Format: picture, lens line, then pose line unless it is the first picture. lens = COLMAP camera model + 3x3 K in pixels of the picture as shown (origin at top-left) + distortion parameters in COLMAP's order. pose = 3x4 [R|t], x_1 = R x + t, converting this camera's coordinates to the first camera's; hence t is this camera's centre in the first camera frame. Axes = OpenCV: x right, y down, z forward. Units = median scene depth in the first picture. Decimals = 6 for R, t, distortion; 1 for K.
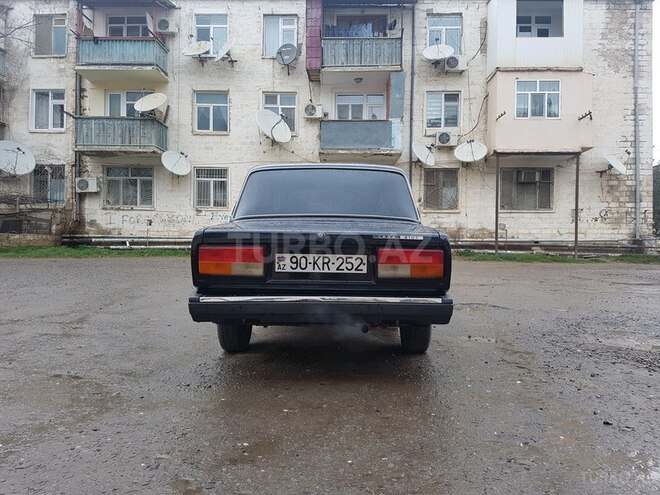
lens RADIAL K [[499.0, 0, 330.3], [0, 499.0, 266.1], [0, 0, 1]] dist [0.108777, -0.166451]
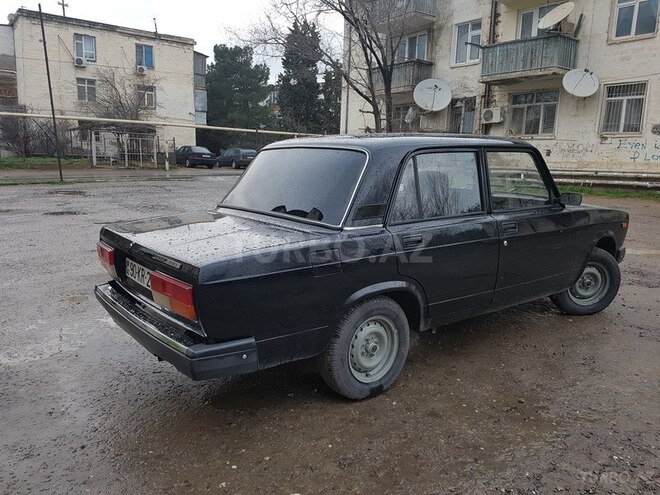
lens RADIAL K [[499.0, 0, 330.3], [0, 499.0, 266.1], [0, 0, 1]] dist [0.108777, -0.166451]
pose [[0.630035, 0.162452, -0.759385, 0.133056], [-0.042087, 0.983580, 0.175495, -0.030345], [0.775426, -0.078607, 0.626527, 0.102571]]
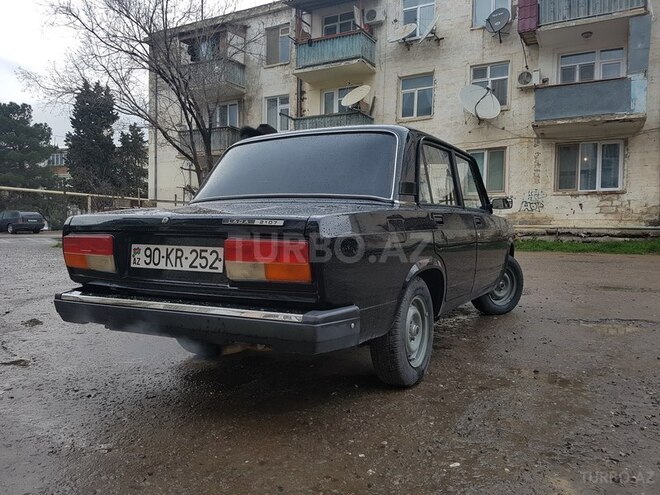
lens RADIAL K [[502.9, 0, 324.5], [0, 502.9, 256.9], [0, 0, 1]] dist [0.132293, -0.220341]
pose [[0.880957, 0.021342, -0.472716, 0.077561], [-0.020740, 0.999764, 0.006487, -0.002333], [0.472742, 0.004089, 0.881191, 0.063798]]
